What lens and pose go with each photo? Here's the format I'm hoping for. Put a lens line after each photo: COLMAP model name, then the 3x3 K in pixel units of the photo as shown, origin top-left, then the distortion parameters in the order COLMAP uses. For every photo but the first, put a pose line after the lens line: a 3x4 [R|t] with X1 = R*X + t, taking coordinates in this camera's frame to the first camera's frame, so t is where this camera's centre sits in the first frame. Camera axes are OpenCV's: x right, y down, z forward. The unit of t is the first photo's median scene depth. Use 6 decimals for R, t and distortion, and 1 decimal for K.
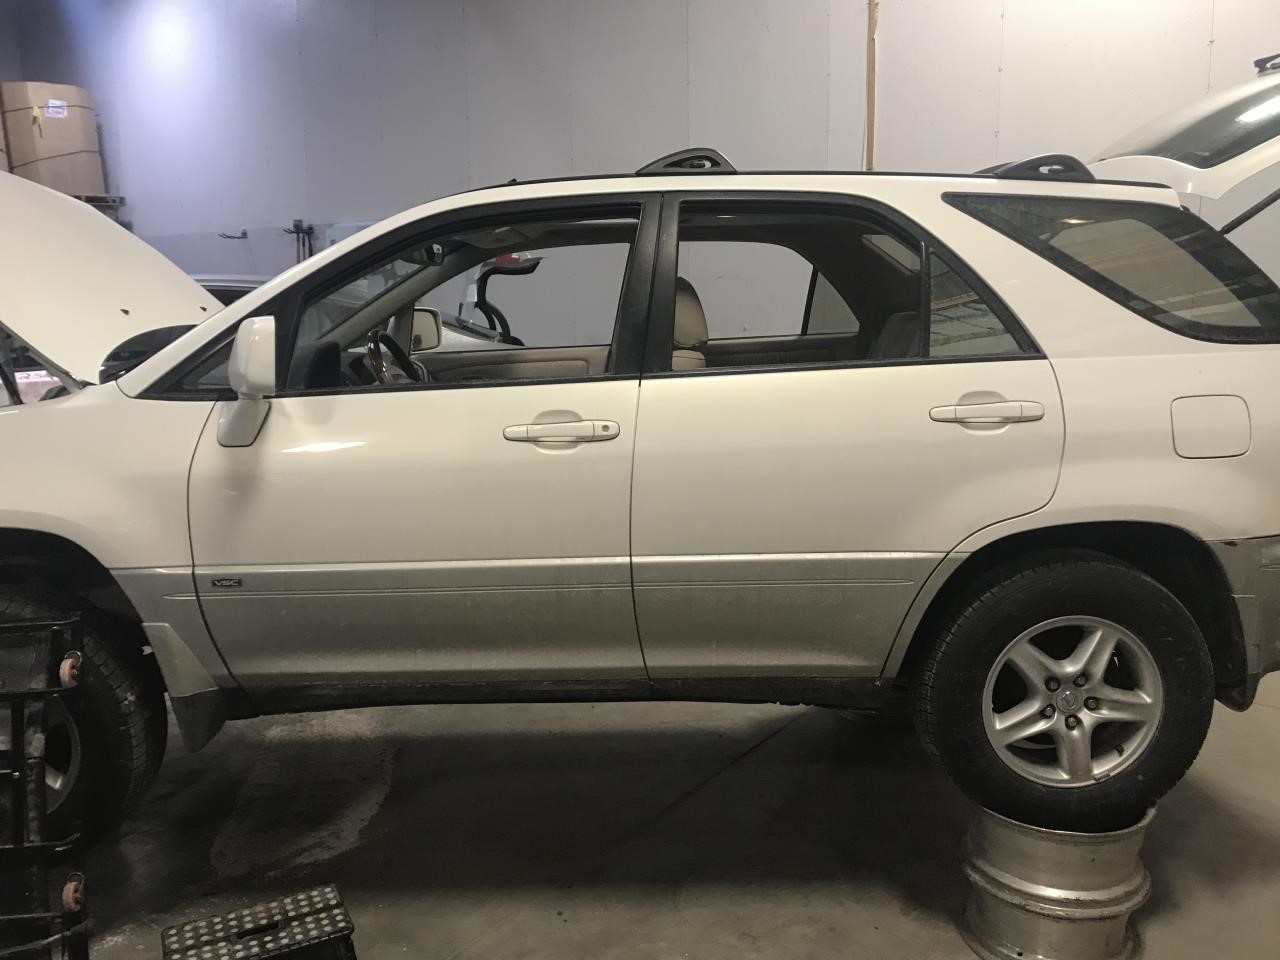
lens RADIAL K [[1040.2, 0, 640.0], [0, 1040.2, 480.0], [0, 0, 1]] dist [0.011496, 0.003562]
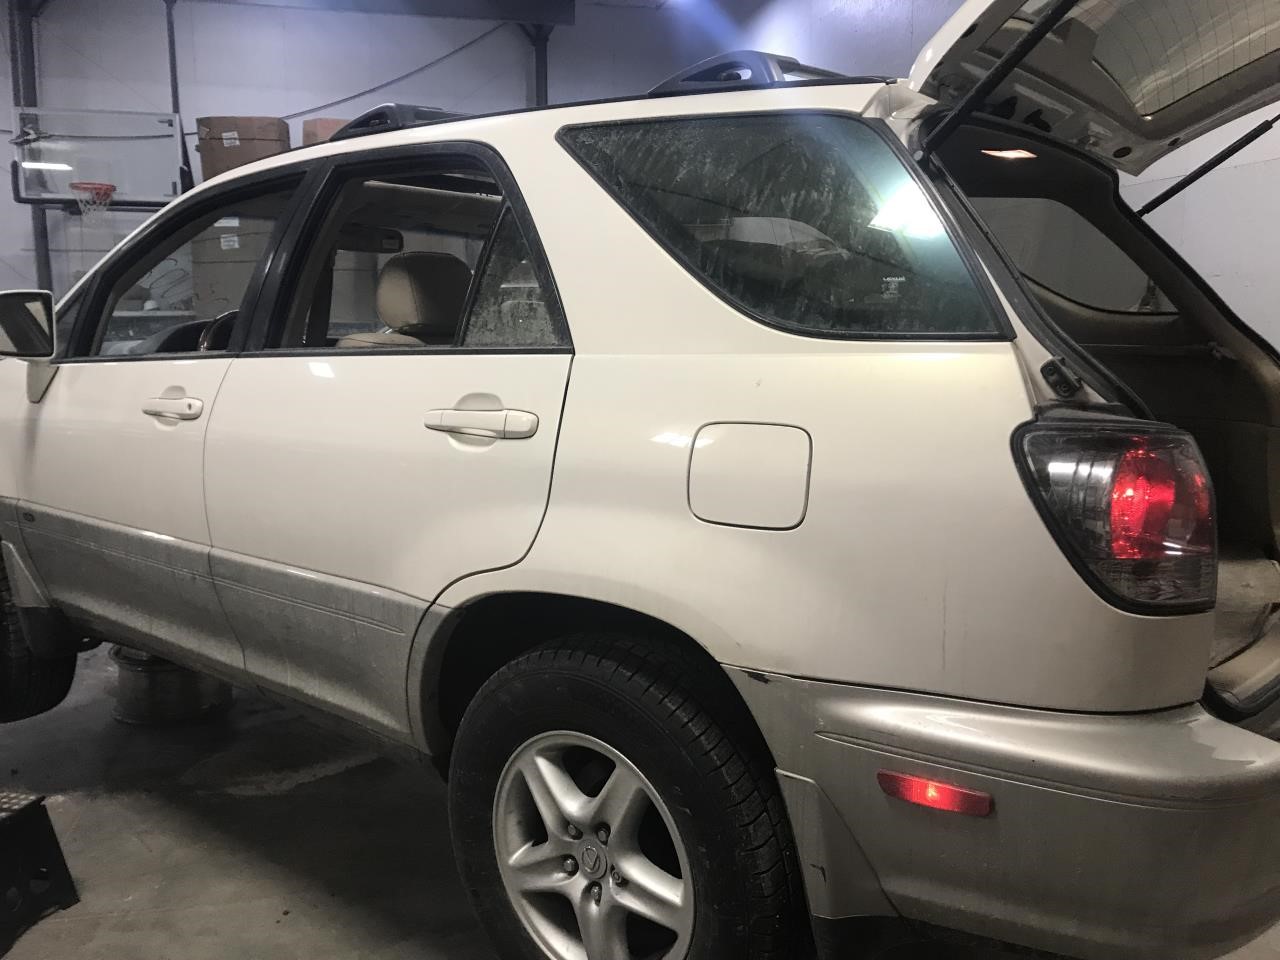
lens RADIAL K [[1059.3, 0, 640.0], [0, 1059.3, 480.0], [0, 0, 1]] dist [0.039360, -0.015702]
pose [[0.762389, 0.109596, -0.637771, 0.882676], [-0.119511, 0.992447, 0.027682, -0.057428], [0.635987, 0.055116, 0.769729, 0.492437]]
